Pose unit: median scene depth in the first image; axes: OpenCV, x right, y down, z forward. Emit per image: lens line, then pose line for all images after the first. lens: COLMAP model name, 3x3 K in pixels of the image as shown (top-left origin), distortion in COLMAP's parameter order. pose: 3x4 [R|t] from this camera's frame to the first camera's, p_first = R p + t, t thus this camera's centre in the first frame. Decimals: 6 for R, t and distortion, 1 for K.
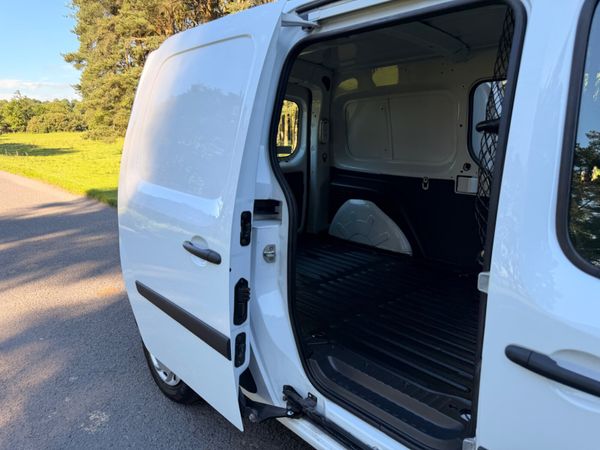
lens RADIAL K [[427.1, 0, 291.0], [0, 427.1, 224.6], [0, 0, 1]] dist [0.041428, -0.045644]
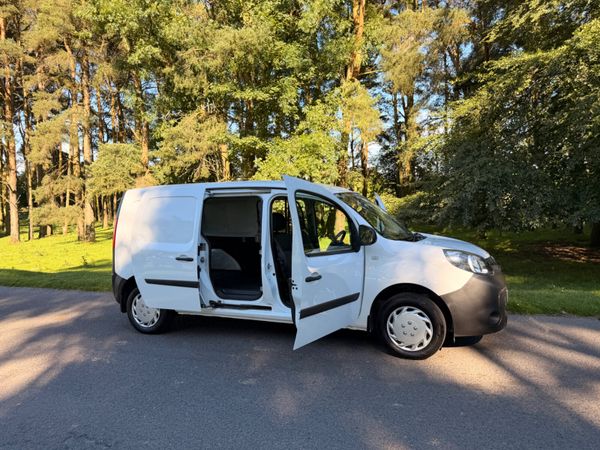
lens RADIAL K [[427.1, 0, 303.0], [0, 427.1, 230.6], [0, 0, 1]] dist [0.041428, -0.045644]
pose [[0.893620, -0.036952, 0.447300, -0.034664], [0.108996, 0.984638, -0.136411, 0.015809], [-0.435388, 0.170654, 0.883920, -0.096046]]
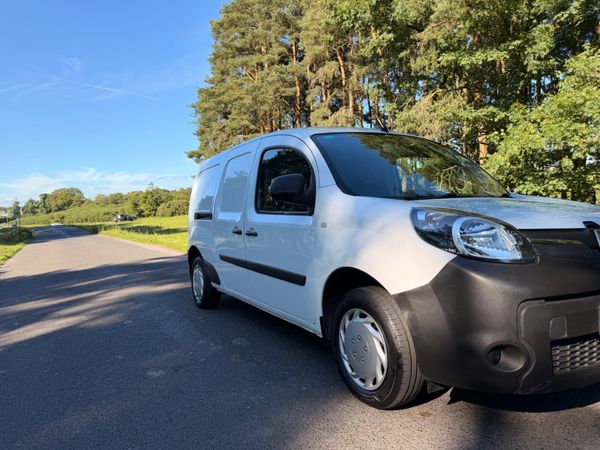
lens RADIAL K [[427.1, 0, 306.1], [0, 427.1, 228.8], [0, 0, 1]] dist [0.041428, -0.045644]
pose [[0.978363, -0.027085, -0.205116, 0.049210], [-0.007947, 0.985743, -0.168069, 0.022323], [0.206744, 0.166062, 0.964199, -0.069952]]
